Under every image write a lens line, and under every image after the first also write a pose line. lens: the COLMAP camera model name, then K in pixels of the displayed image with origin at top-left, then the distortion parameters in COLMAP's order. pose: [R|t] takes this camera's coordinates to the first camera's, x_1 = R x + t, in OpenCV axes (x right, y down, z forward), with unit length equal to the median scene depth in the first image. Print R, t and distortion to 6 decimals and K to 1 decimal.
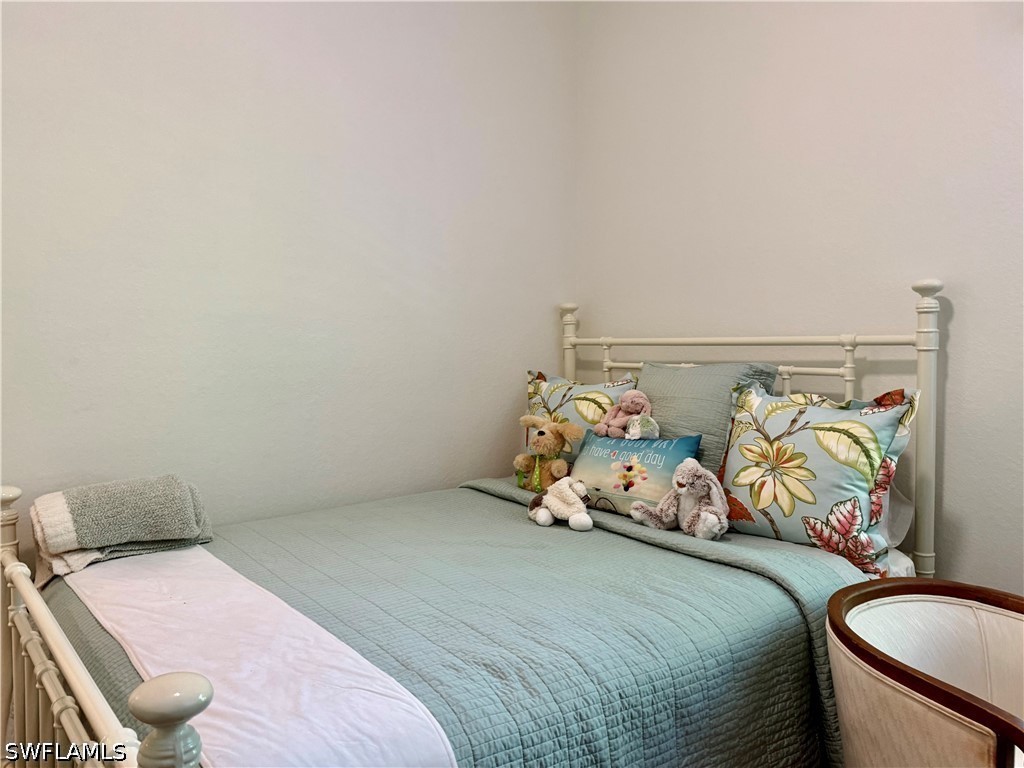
lens RADIAL K [[716.0, 0, 511.3], [0, 716.0, 370.0], [0, 0, 1]] dist [0.129330, -0.217182]
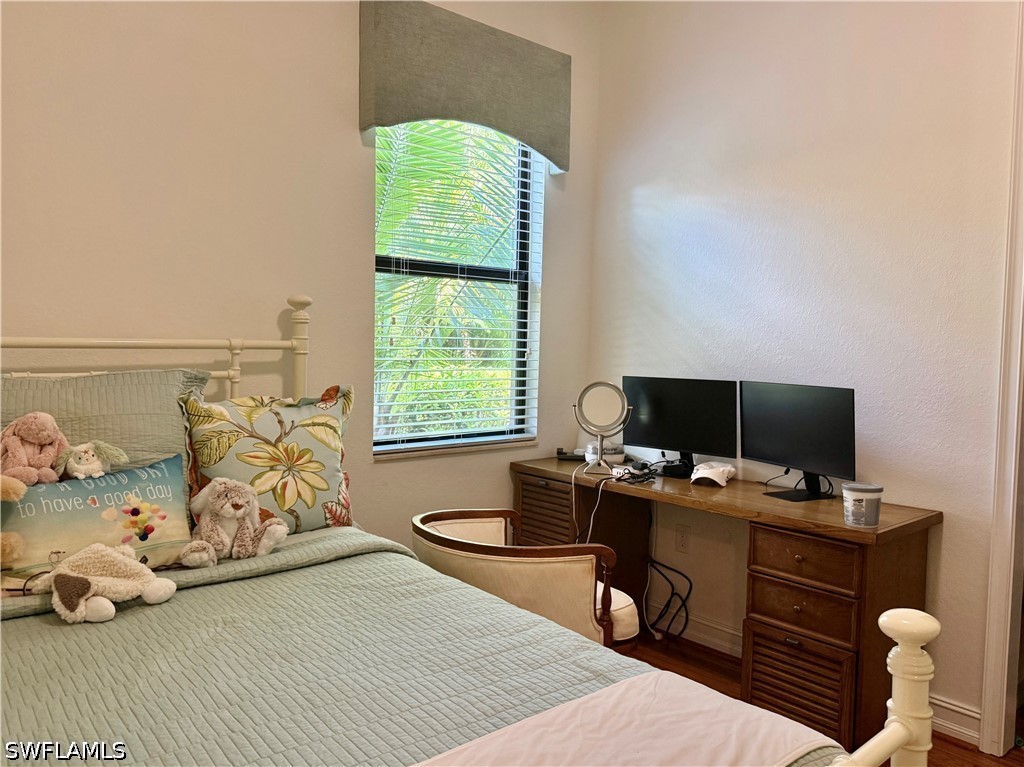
lens RADIAL K [[728.4, 0, 496.6], [0, 728.4, 381.0], [0, 0, 1]] dist [0.104588, -0.167183]
pose [[0.022365, -0.054160, 0.998282, -0.685869], [0.021416, 0.998328, 0.053683, -0.041649], [-0.999520, 0.020178, 0.023488, 0.667127]]
